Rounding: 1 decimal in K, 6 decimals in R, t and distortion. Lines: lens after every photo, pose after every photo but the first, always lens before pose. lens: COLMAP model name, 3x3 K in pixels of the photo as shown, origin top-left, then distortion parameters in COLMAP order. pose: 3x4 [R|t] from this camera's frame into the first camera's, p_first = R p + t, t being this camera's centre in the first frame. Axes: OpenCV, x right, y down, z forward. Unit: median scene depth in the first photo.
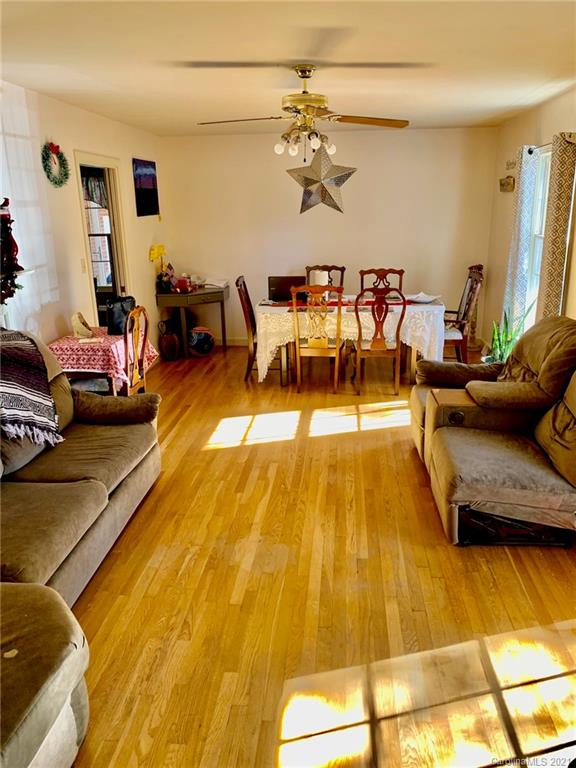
lens RADIAL K [[591.8, 0, 288.0], [0, 591.8, 384.0], [0, 0, 1]] dist [0.094804, -0.149582]
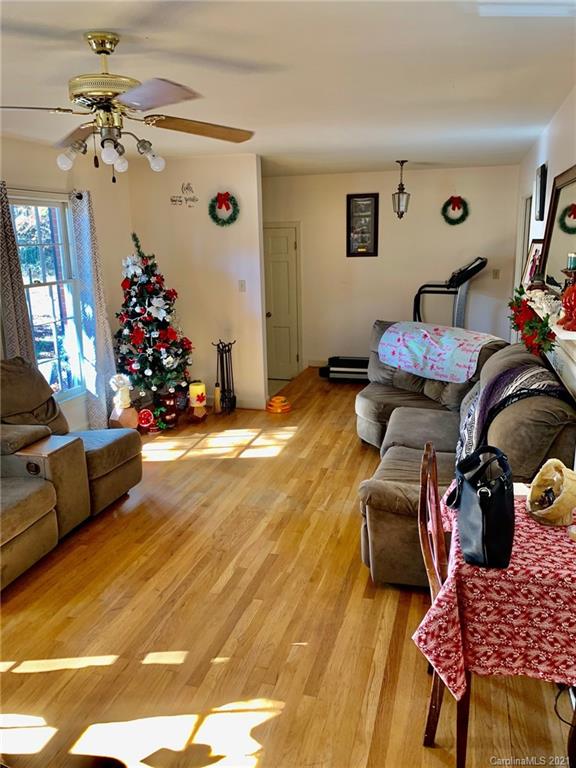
lens RADIAL K [[591.8, 0, 288.0], [0, 591.8, 384.0], [0, 0, 1]] dist [0.094804, -0.149582]
pose [[-0.981049, -0.006624, 0.193648, -0.291708], [0.093734, 0.858465, 0.504234, -0.518081], [-0.169580, 0.512829, -0.841575, 1.706830]]
